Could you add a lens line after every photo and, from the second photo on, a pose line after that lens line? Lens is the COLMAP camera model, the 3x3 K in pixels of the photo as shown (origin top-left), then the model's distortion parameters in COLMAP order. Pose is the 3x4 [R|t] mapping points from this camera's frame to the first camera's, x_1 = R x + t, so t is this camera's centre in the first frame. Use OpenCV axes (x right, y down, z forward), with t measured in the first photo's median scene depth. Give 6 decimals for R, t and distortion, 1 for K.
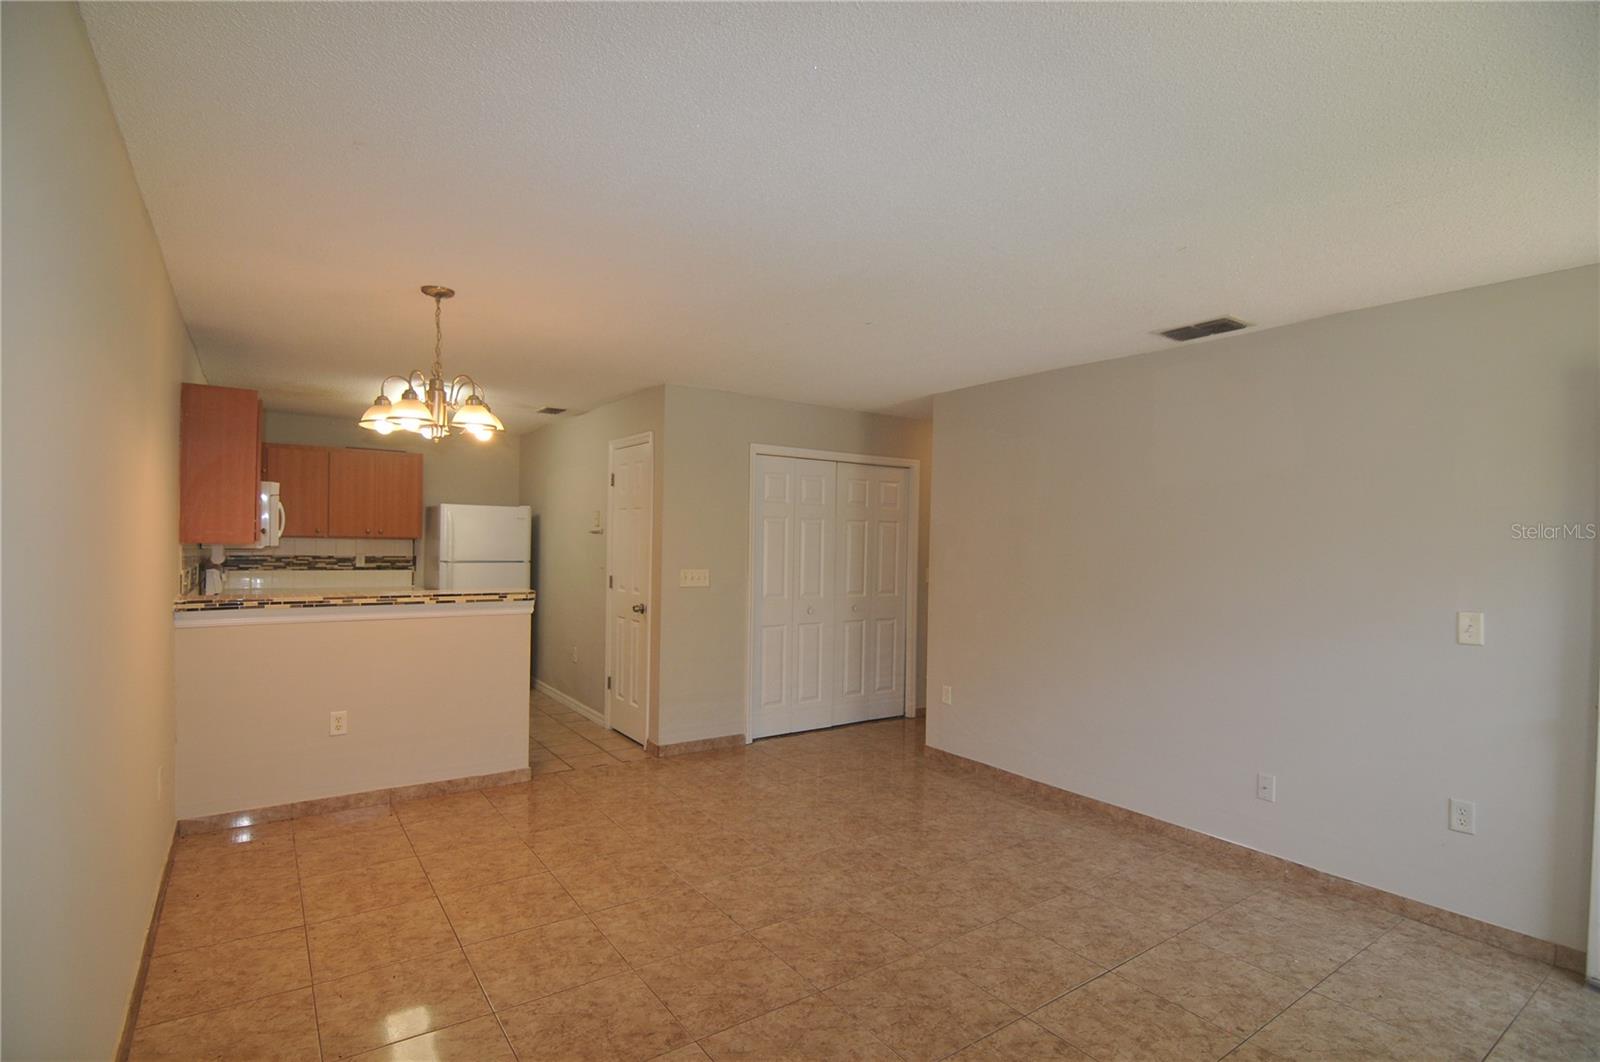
lens RADIAL K [[771.8, 0, 794.2], [0, 771.8, 546.0], [0, 0, 1]] dist [-0.002919, -0.011543]
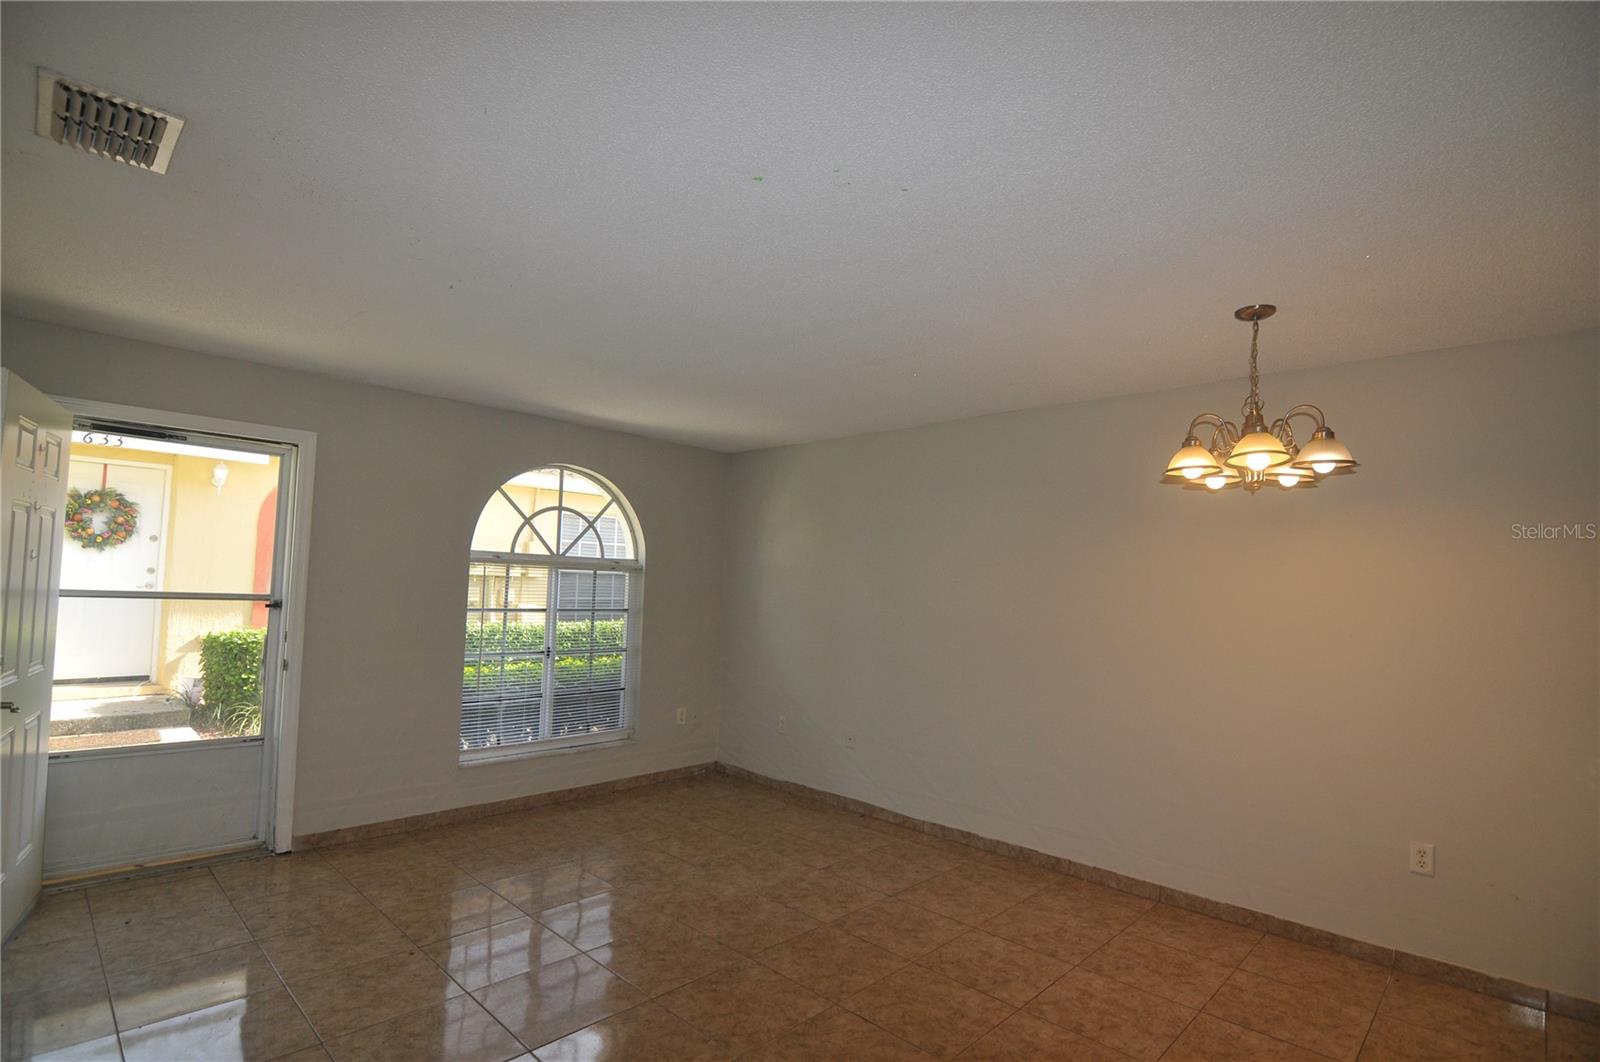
lens RADIAL K [[771.8, 0, 794.2], [0, 771.8, 546.0], [0, 0, 1]] dist [-0.002919, -0.011543]
pose [[-0.981688, -0.060949, -0.180483, 0.100884], [-0.053467, 0.997508, -0.046034, -0.004530], [0.182839, -0.035541, -0.982500, 1.013391]]
